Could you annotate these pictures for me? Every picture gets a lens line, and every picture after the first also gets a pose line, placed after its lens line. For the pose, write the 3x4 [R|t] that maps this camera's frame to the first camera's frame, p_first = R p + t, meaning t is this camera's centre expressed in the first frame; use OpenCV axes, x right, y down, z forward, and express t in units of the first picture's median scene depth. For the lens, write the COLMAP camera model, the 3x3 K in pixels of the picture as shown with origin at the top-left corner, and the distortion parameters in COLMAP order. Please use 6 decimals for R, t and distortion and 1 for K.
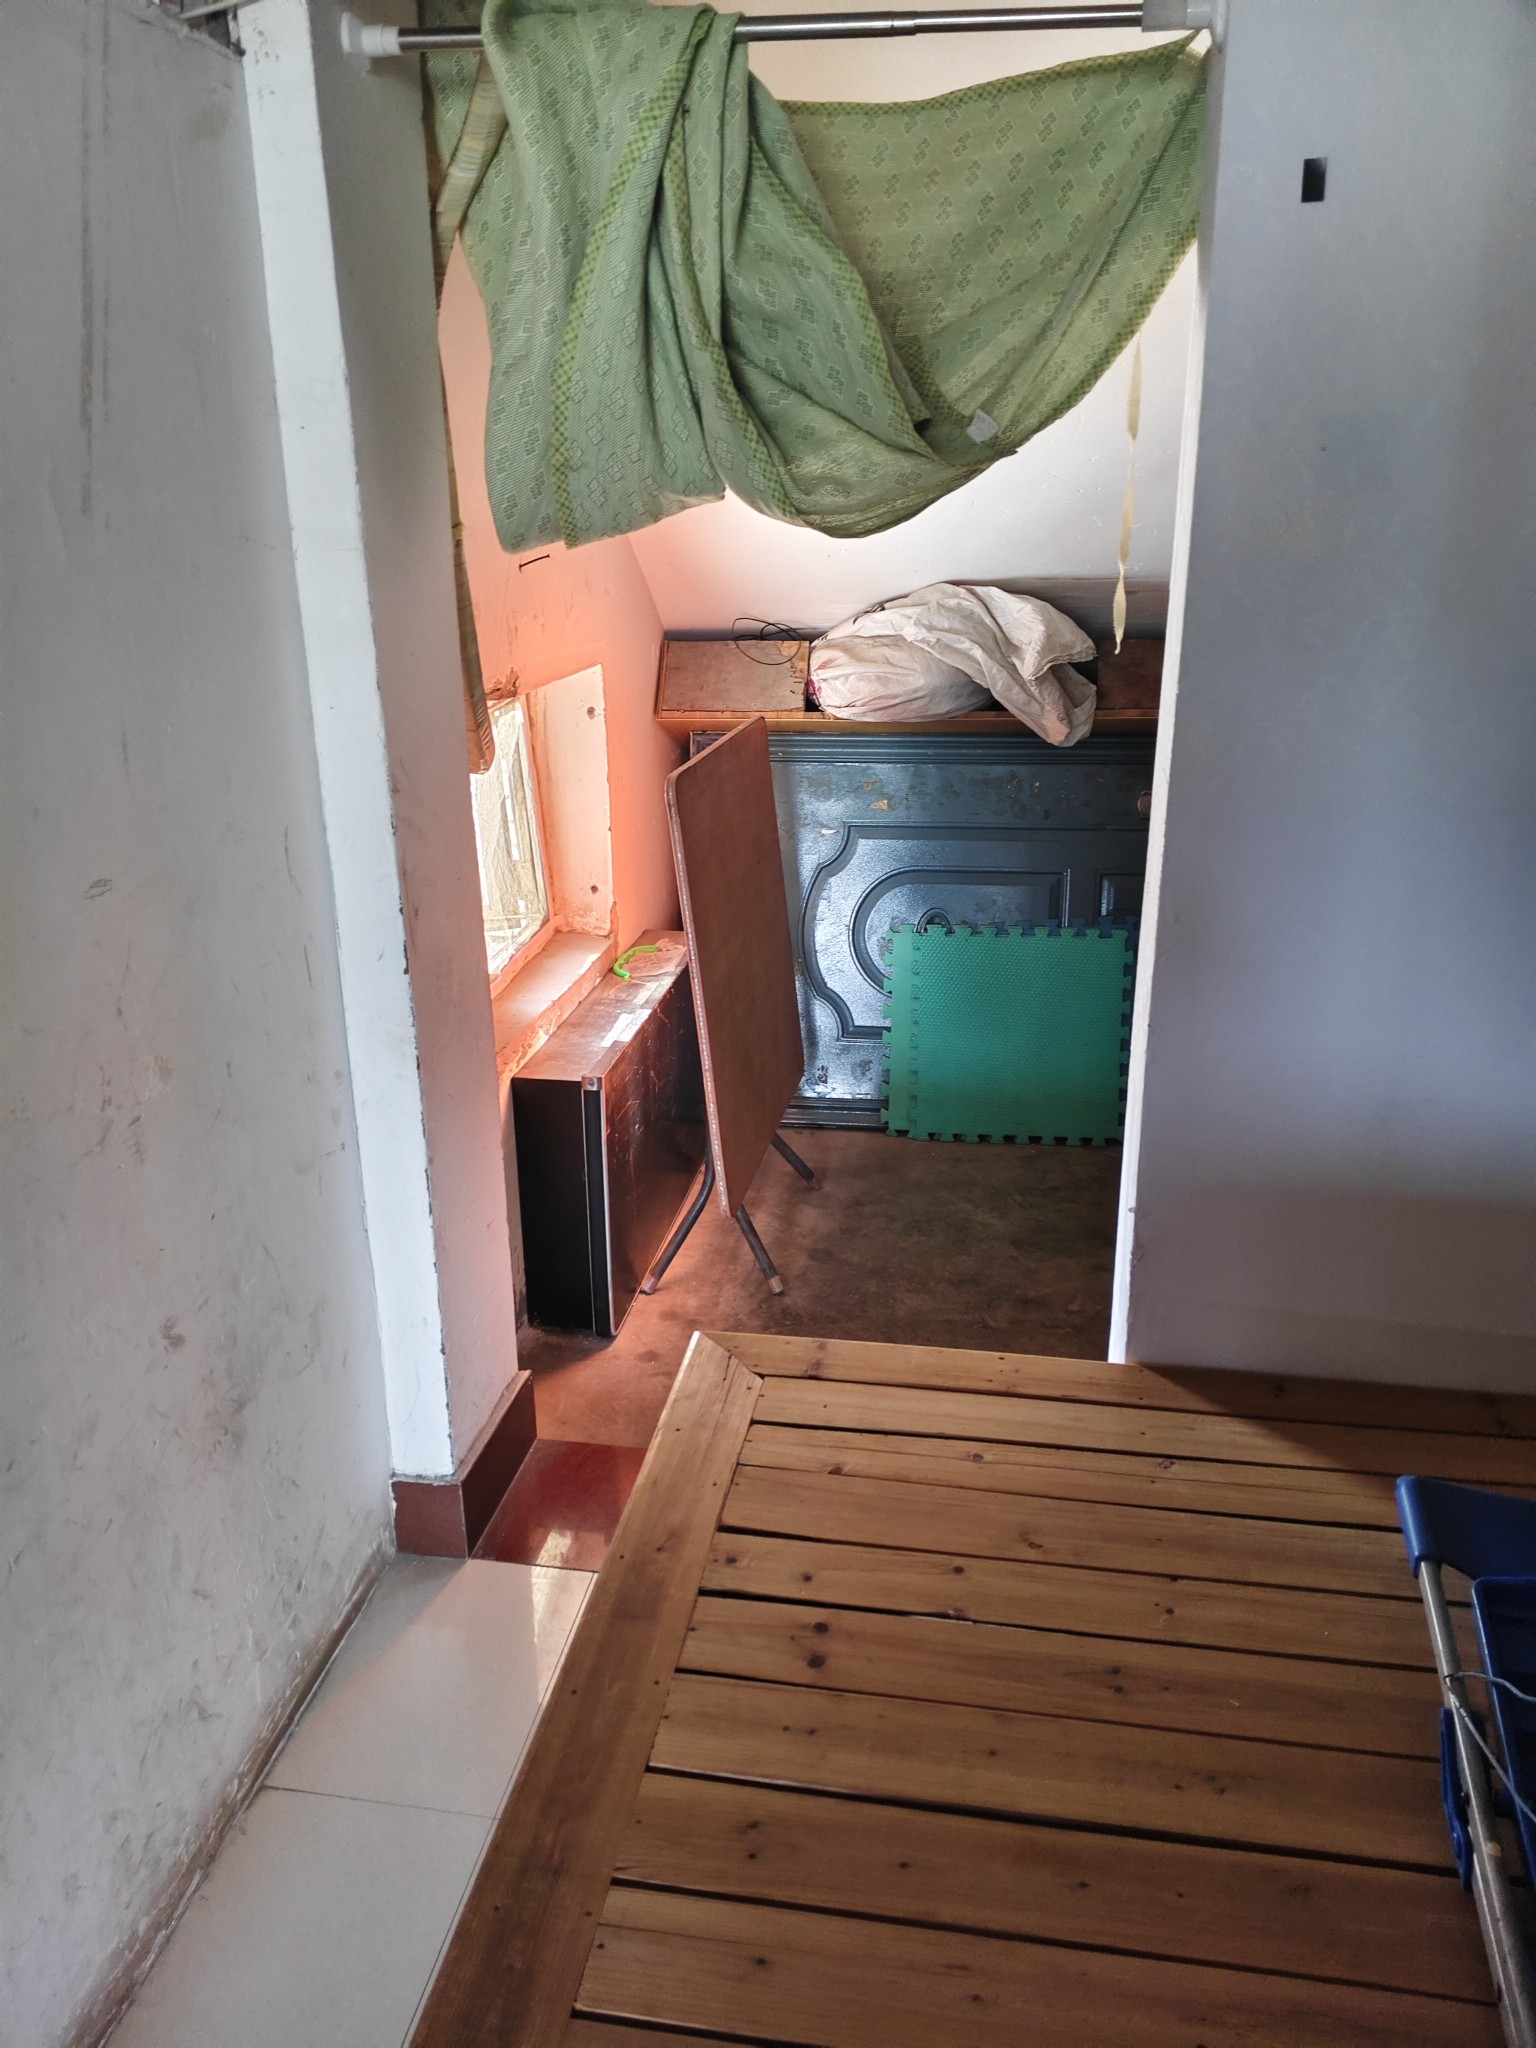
lens RADIAL K [[1519.0, 0, 773.4], [0, 1519.0, 1044.0], [0, 0, 1]] dist [-0.000985, -0.011674]
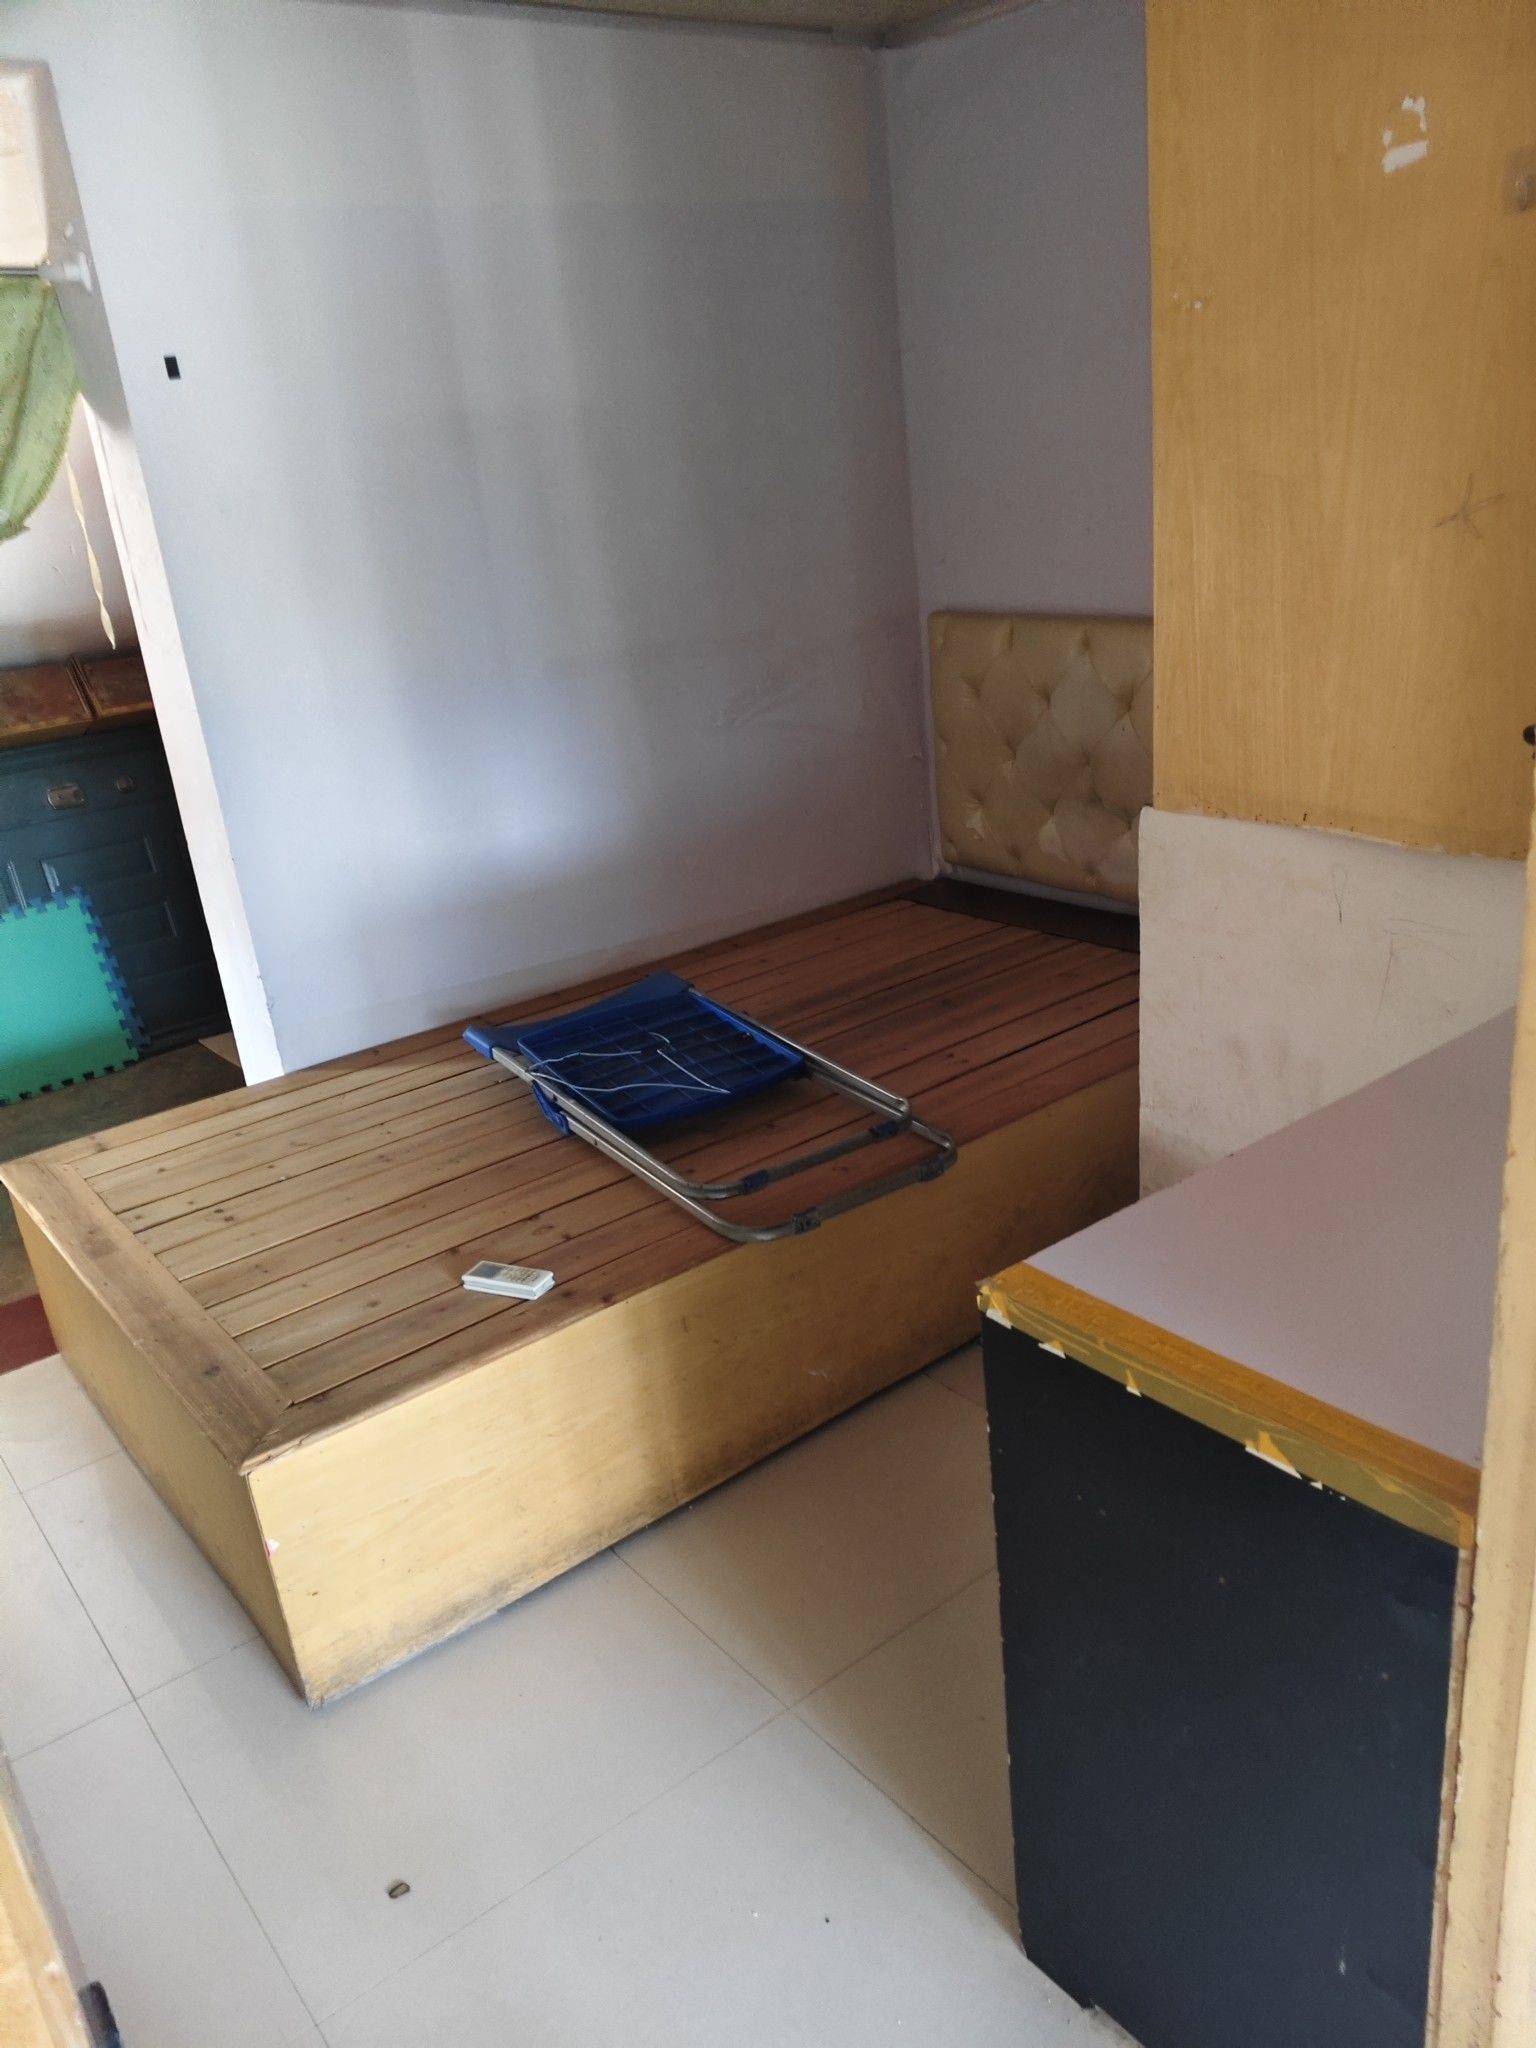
lens RADIAL K [[1519.0, 0, 772.3], [0, 1519.0, 1027.7], [0, 0, 1]] dist [-0.000985, -0.011674]
pose [[0.678664, -0.308898, 0.666331, -0.265182], [0.330466, 0.938657, 0.098560, 0.098462], [-0.655901, 0.153310, 0.739114, -0.298326]]
